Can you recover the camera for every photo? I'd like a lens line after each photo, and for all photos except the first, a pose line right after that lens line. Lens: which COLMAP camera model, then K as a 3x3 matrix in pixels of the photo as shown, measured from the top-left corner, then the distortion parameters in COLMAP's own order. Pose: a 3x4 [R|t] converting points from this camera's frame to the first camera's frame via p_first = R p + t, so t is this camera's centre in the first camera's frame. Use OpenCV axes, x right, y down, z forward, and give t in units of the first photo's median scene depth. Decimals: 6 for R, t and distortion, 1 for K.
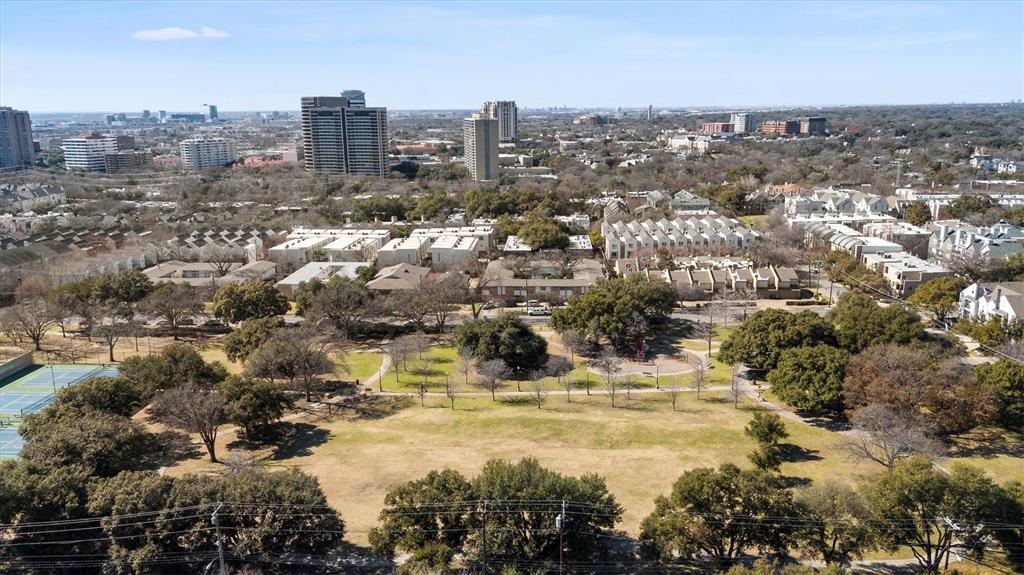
lens RADIAL K [[763.0, 0, 512.2], [0, 763.0, 287.0], [0, 0, 1]] dist [0.005413, -0.001064]
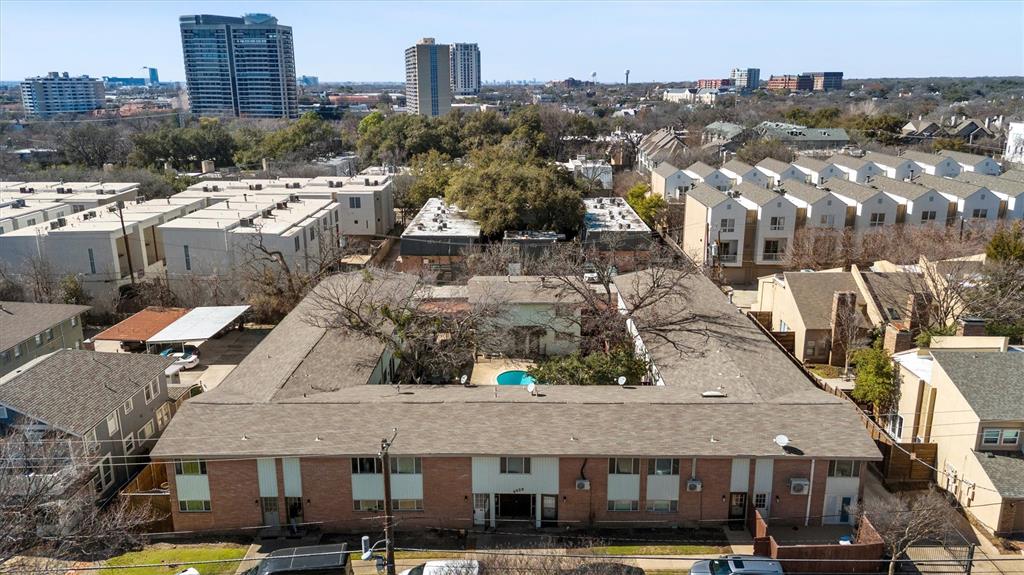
lens RADIAL K [[763.0, 0, 513.5], [0, 763.0, 288.4], [0, 0, 1]] dist [0.005413, -0.001064]
pose [[0.999095, -0.001550, 0.042509, 0.023640], [0.000156, 0.999463, 0.032766, -0.032566], [-0.042537, -0.032730, 0.998559, 0.596330]]
